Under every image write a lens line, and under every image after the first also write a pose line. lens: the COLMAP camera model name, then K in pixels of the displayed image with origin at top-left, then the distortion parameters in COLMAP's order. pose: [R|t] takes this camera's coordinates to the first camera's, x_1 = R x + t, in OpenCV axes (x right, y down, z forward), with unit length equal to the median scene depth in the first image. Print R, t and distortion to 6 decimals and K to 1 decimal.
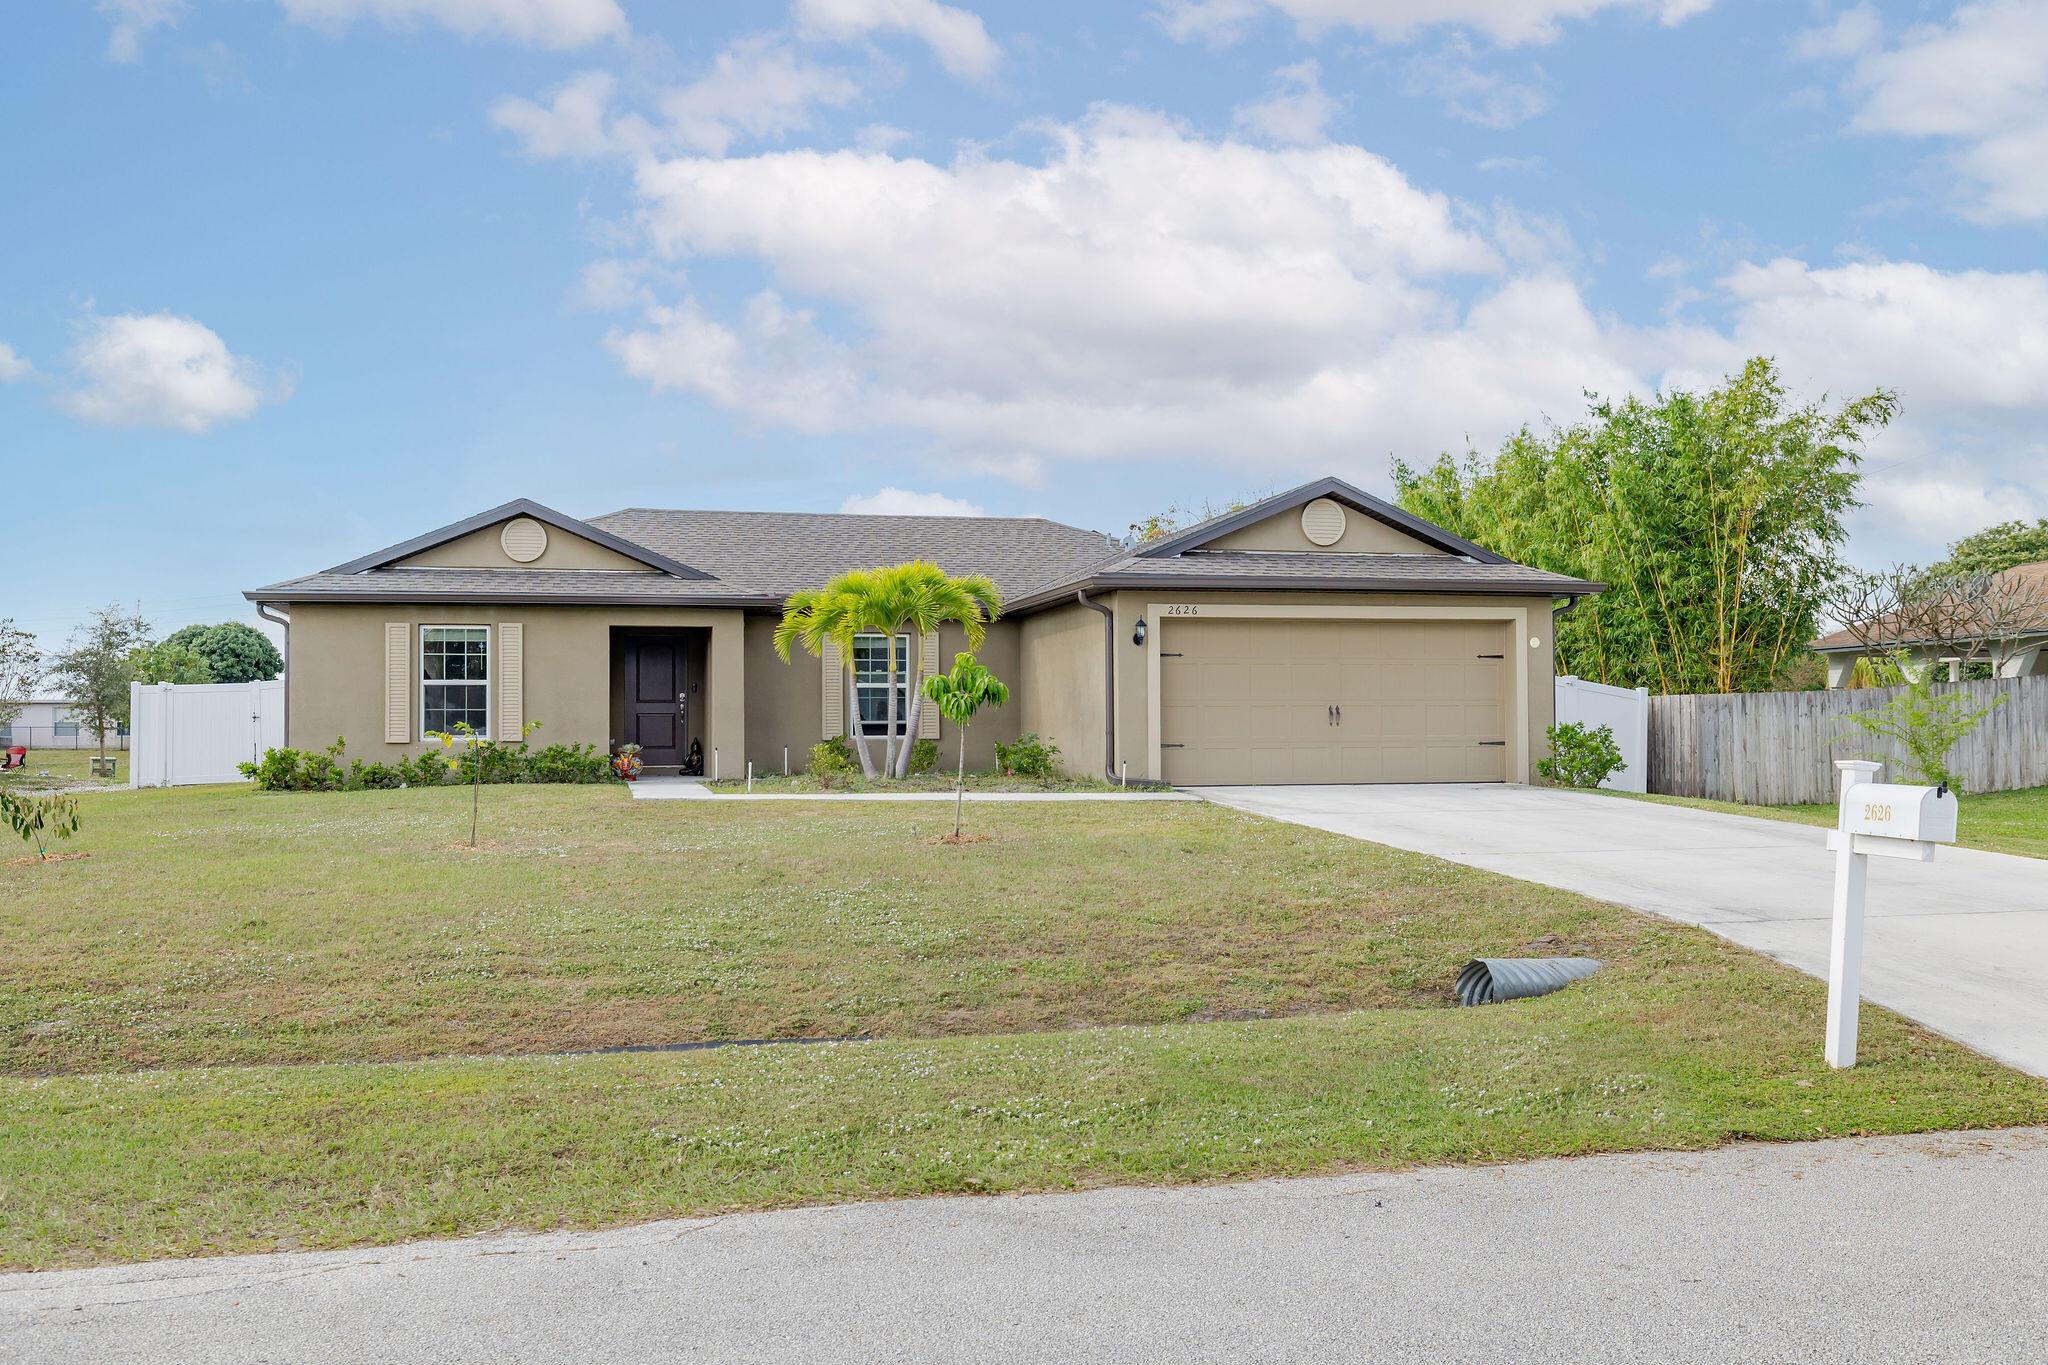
lens RADIAL K [[1685.2, 0, 1006.3], [0, 1685.2, 702.2], [0, 0, 1]] dist [0.008879, -0.020904]
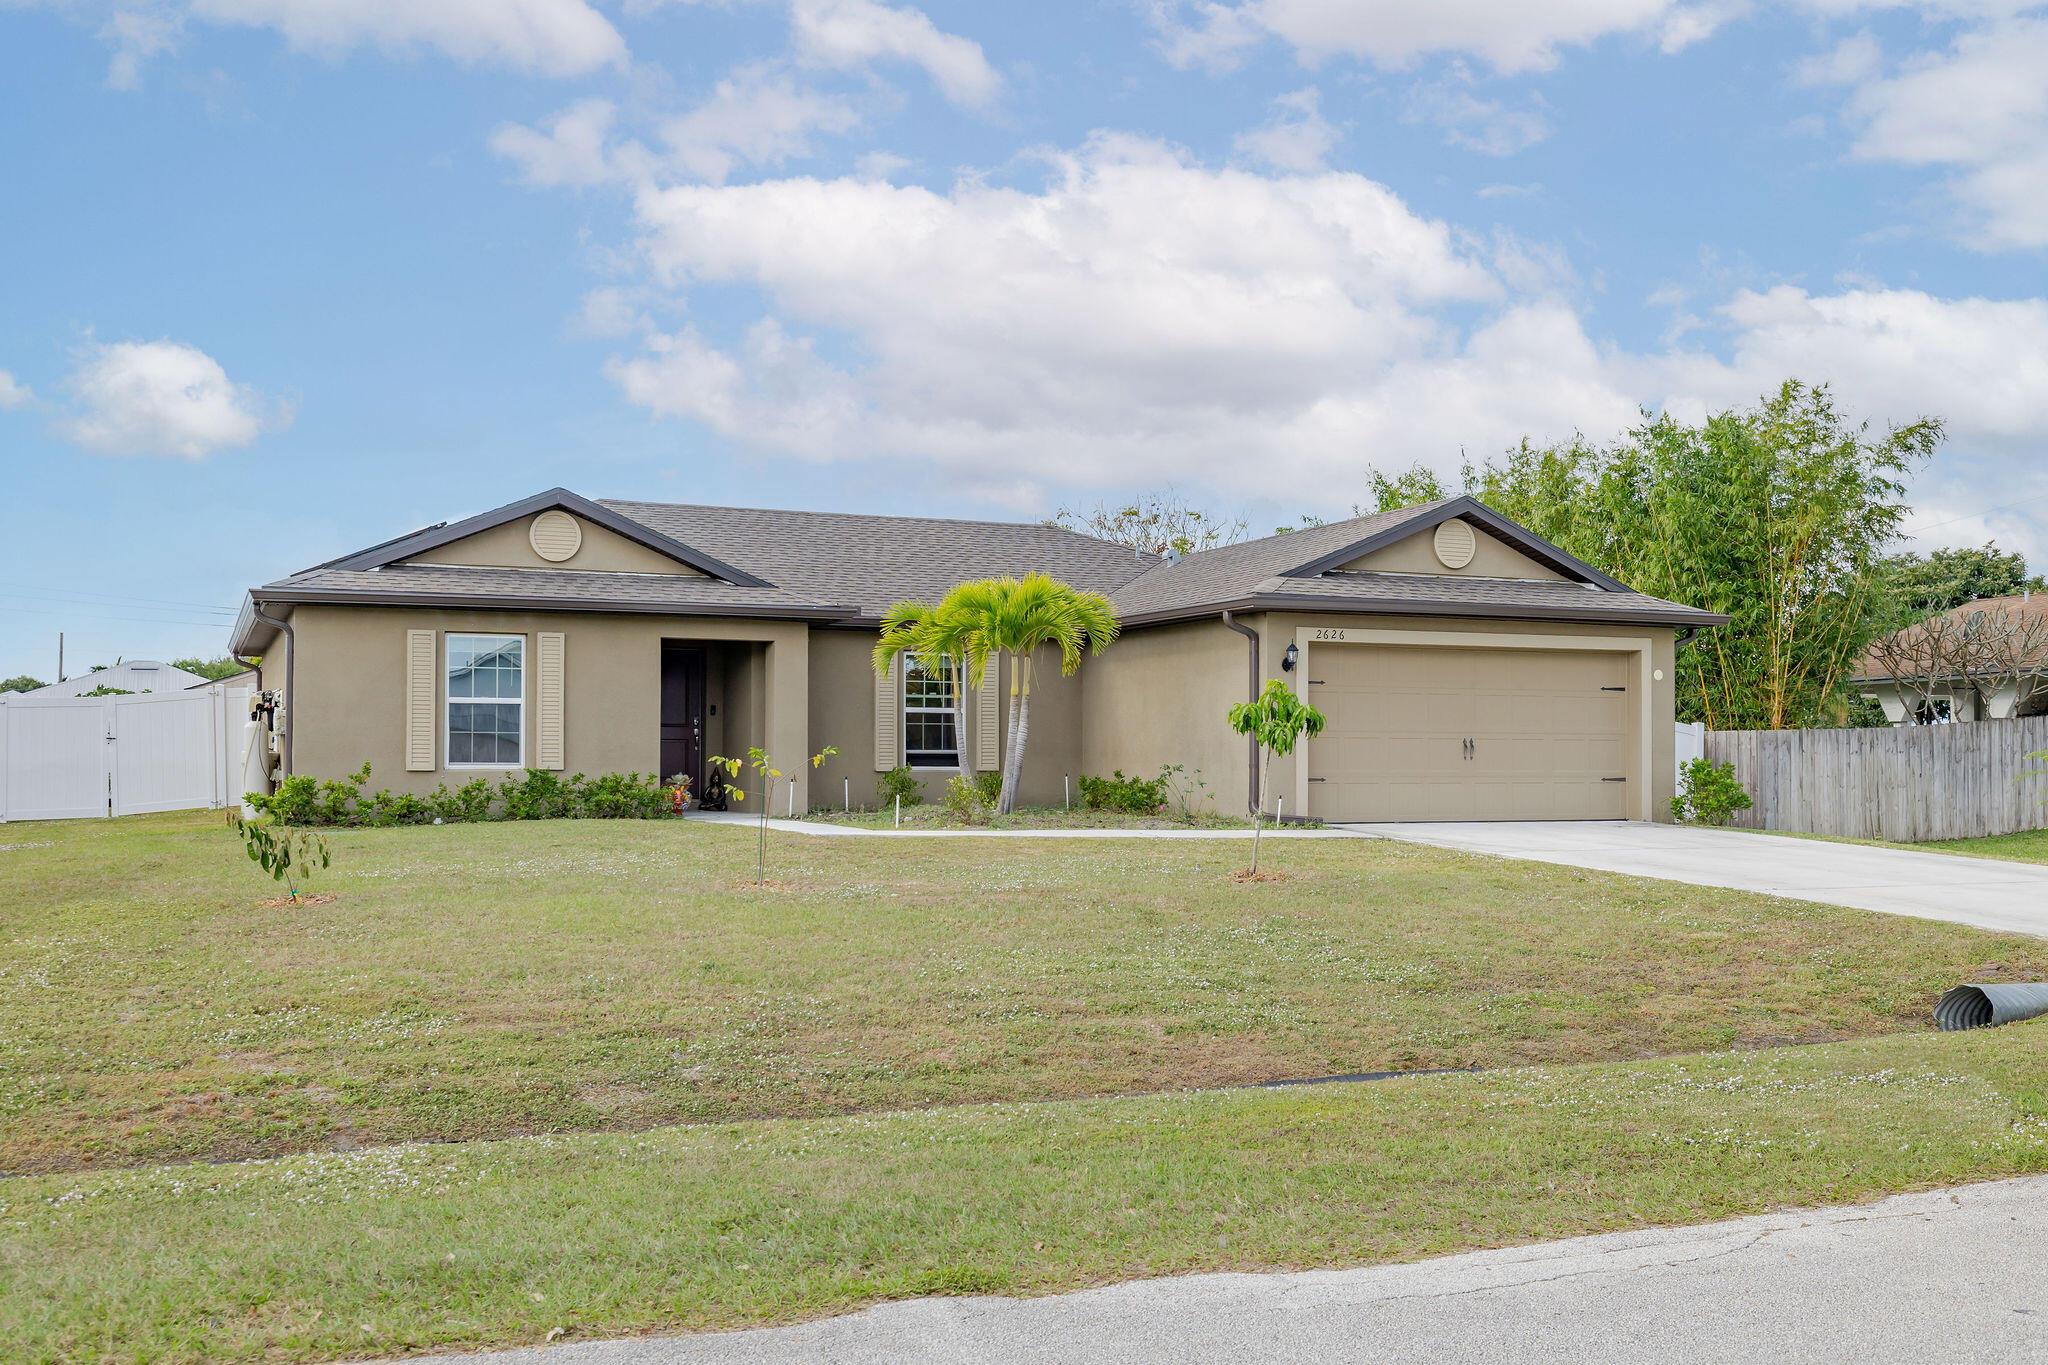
lens RADIAL K [[1982.9, 0, 1039.4], [0, 1982.9, 742.9], [0, 0, 1]] dist [0.046775, 0.000000]
pose [[0.980843, 0.009749, 0.194558, -0.246467], [-0.010940, 0.999927, 0.005047, 0.001581], [-0.194494, -0.007079, 0.980878, -0.045543]]
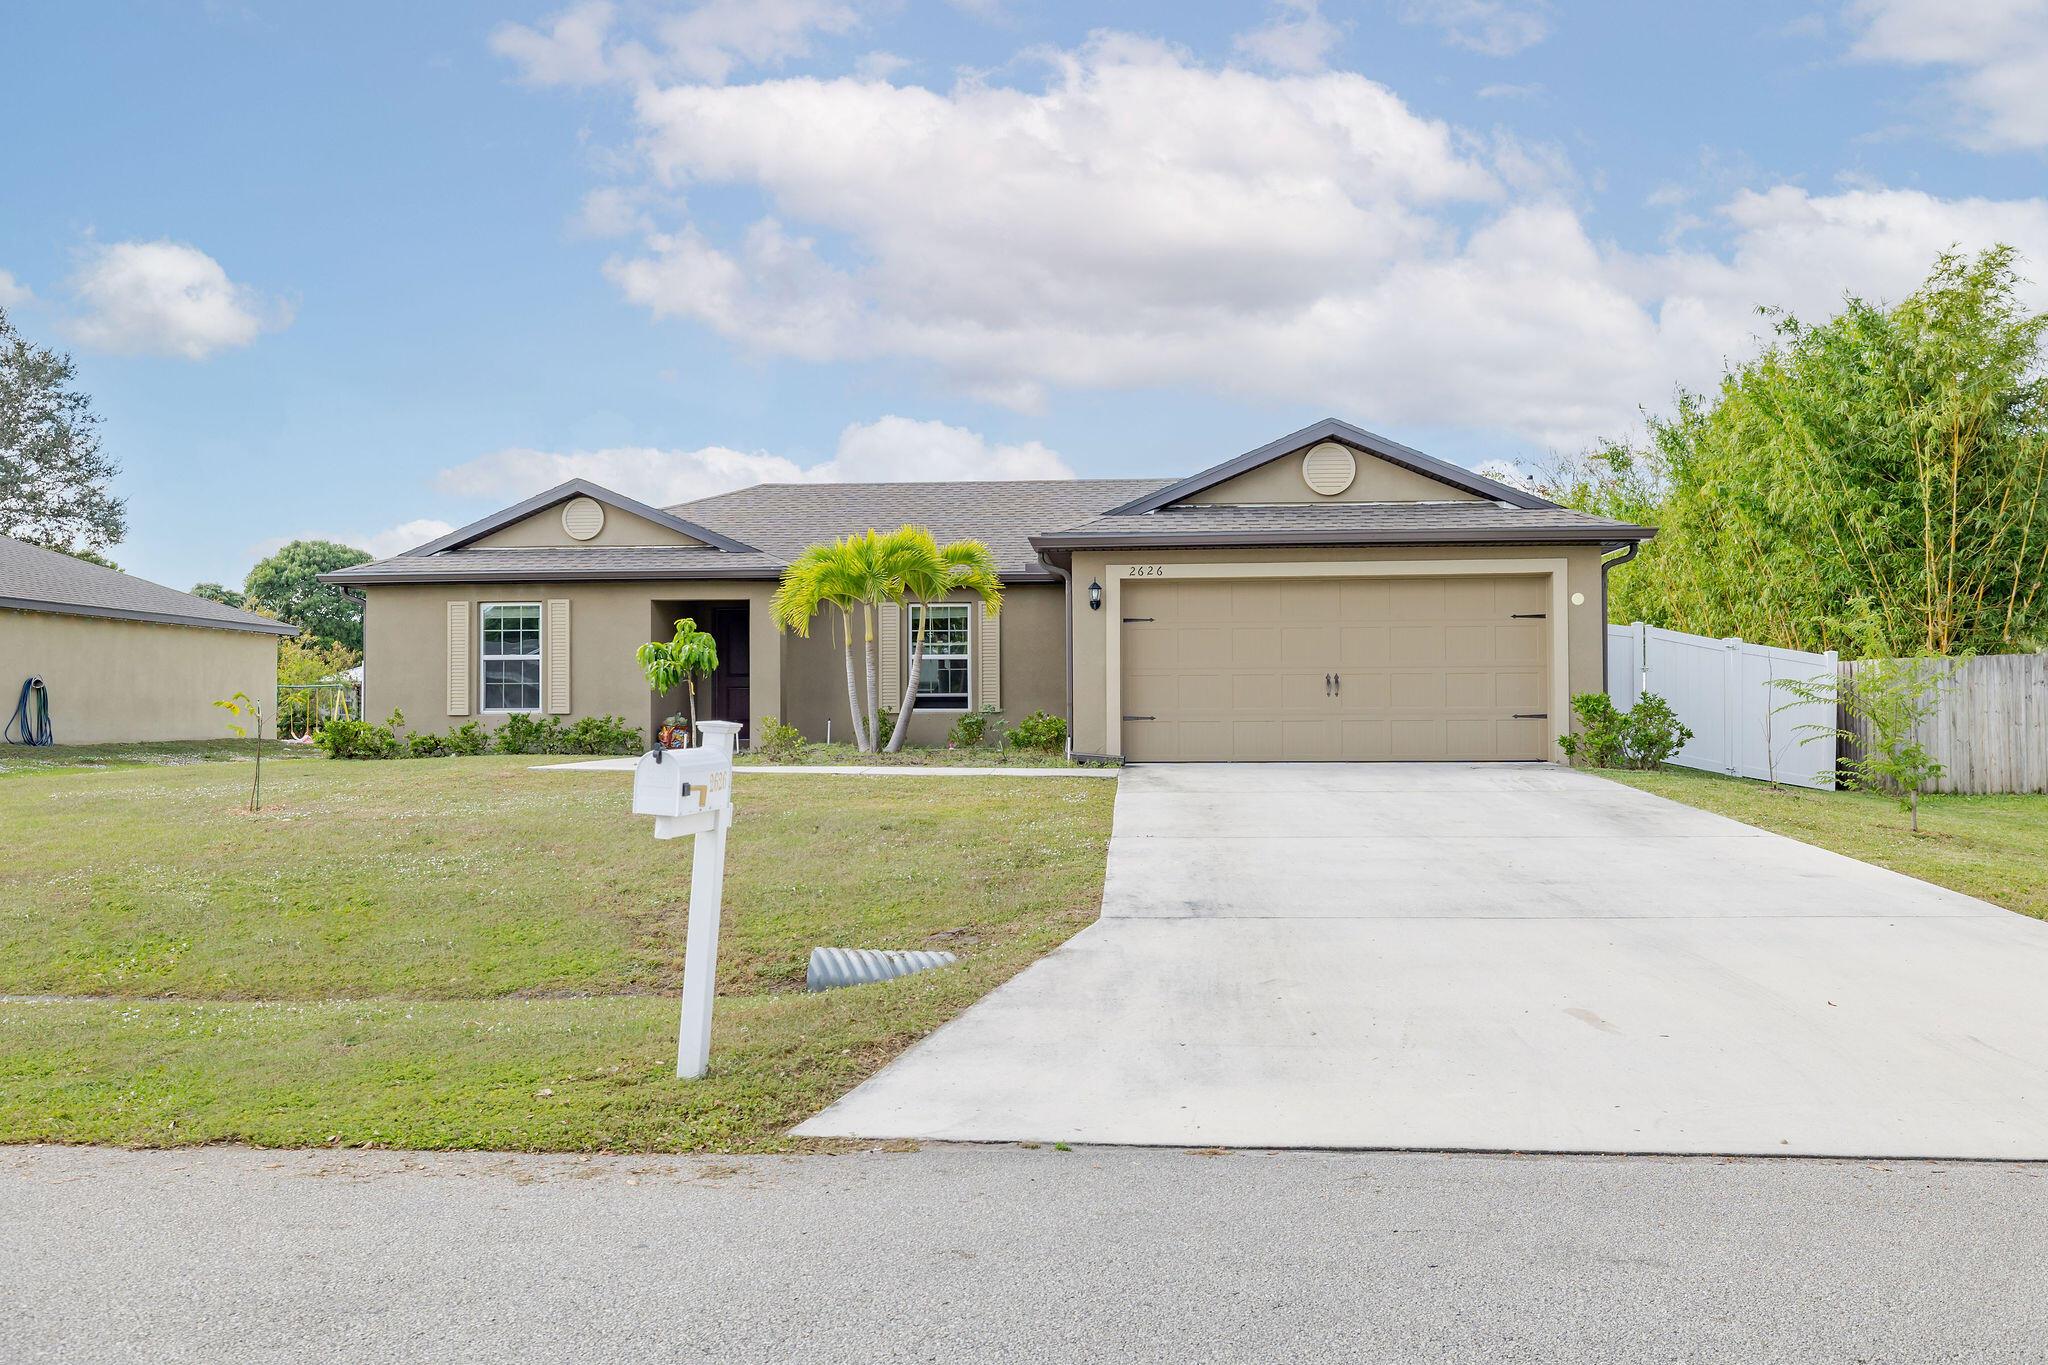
lens RADIAL K [[1732.1, 0, 1039.3], [0, 1732.1, 673.3], [0, 0, 1]] dist [-0.010645, 0.003987]
pose [[0.953580, -0.006551, -0.301067, 0.306976], [0.005607, 0.999976, -0.004000, 0.004205], [0.301086, 0.002127, 0.953595, 0.076107]]
